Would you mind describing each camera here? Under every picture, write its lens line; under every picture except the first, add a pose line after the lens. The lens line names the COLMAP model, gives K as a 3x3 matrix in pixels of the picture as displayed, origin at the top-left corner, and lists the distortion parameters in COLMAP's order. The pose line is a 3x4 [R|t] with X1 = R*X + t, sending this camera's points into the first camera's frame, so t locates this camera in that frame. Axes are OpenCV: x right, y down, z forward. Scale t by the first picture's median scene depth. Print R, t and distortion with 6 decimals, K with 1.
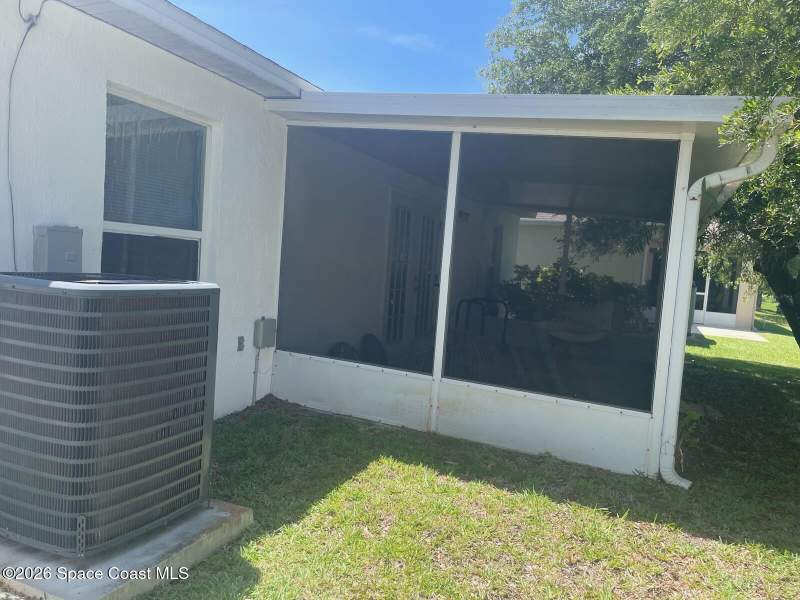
lens RADIAL K [[586.8, 0, 400.0], [0, 586.8, 300.0], [0, 0, 1]] dist [0.088741, -0.093897]
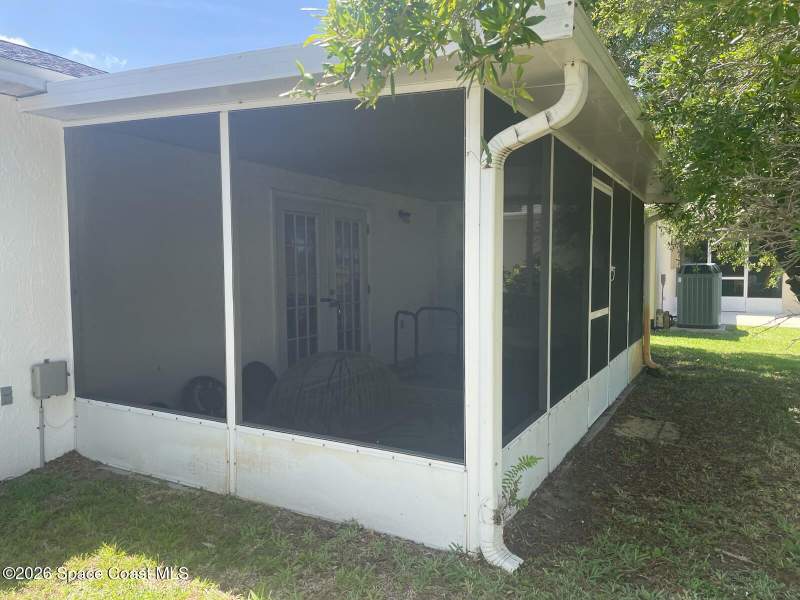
lens RADIAL K [[586.8, 0, 400.0], [0, 586.8, 300.0], [0, 0, 1]] dist [0.088741, -0.093897]
pose [[0.991237, -0.076448, -0.107722, 0.381276], [0.075085, 0.997038, -0.016656, -0.004019], [0.108677, 0.008422, 0.994041, 0.236417]]
